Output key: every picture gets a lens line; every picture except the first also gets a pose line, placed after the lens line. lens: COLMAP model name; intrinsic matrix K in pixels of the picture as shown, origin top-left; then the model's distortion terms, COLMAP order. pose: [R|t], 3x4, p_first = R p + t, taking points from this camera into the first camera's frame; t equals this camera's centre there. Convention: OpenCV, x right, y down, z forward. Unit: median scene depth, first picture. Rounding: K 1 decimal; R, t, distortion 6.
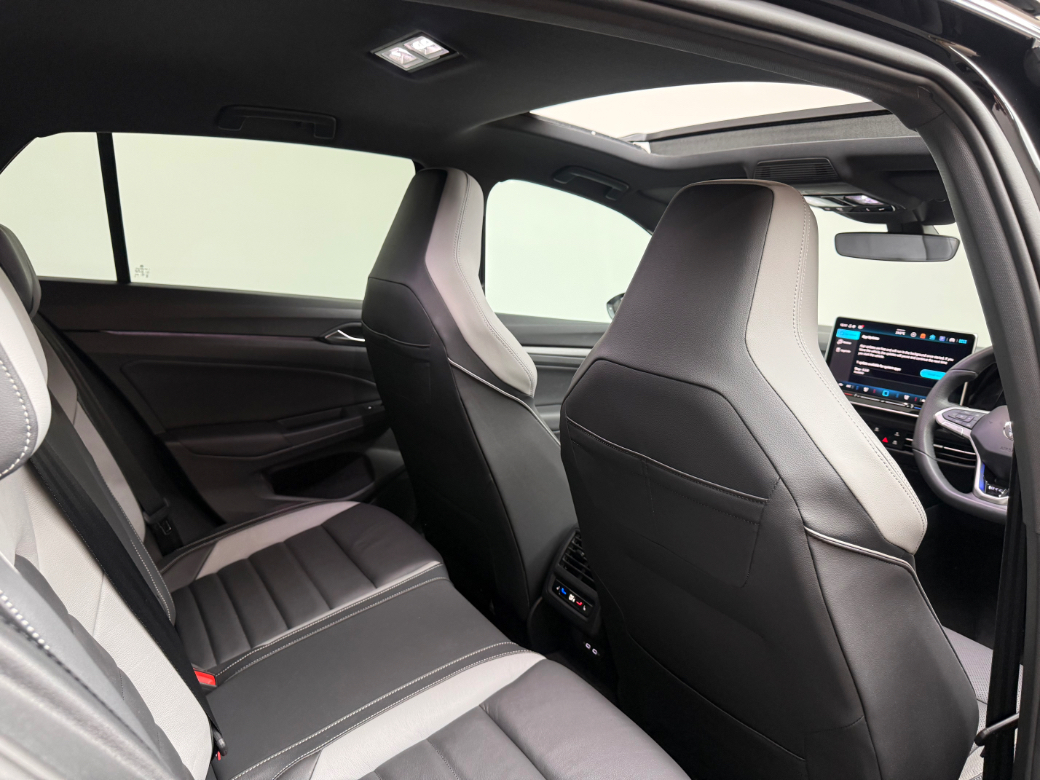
lens RADIAL K [[768.4, 0, 525.3], [0, 768.4, 400.3], [0, 0, 1]] dist [0.032797, -0.017353]
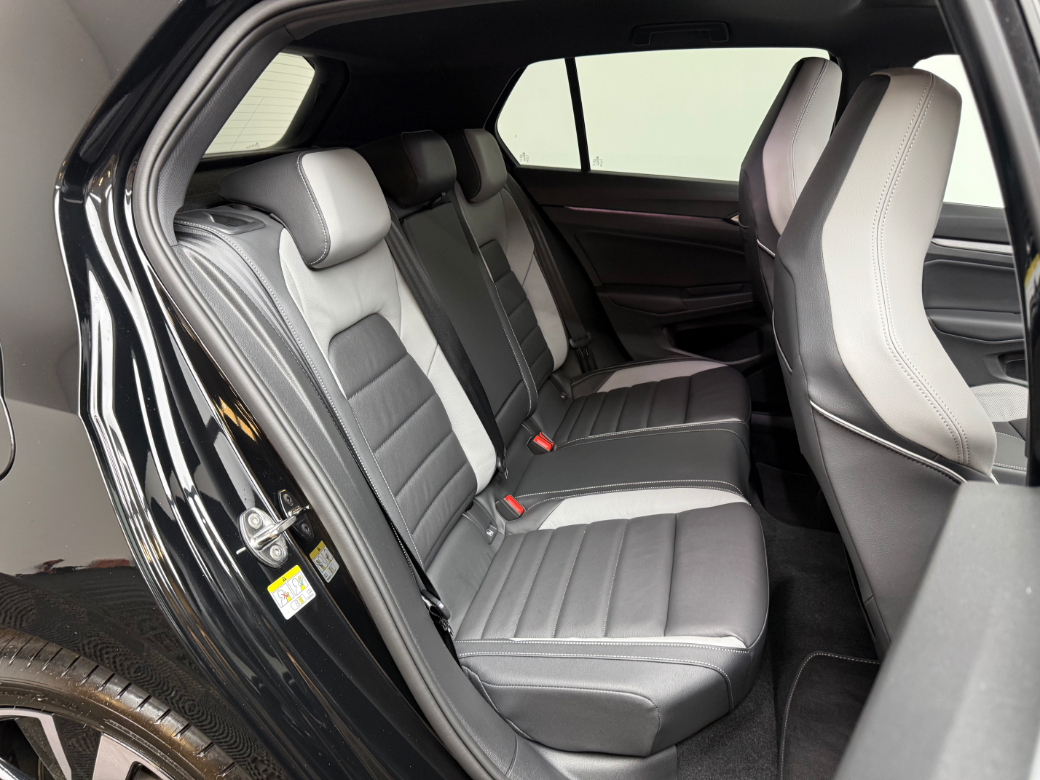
lens RADIAL K [[768.4, 0, 526.7], [0, 768.4, 432.7], [0, 0, 1]] dist [0.032797, -0.017353]
pose [[0.665160, 0.240846, -0.706792, 0.478062], [-0.111329, 0.967961, 0.225070, 0.001630], [0.738355, -0.071021, 0.670663, -0.028836]]
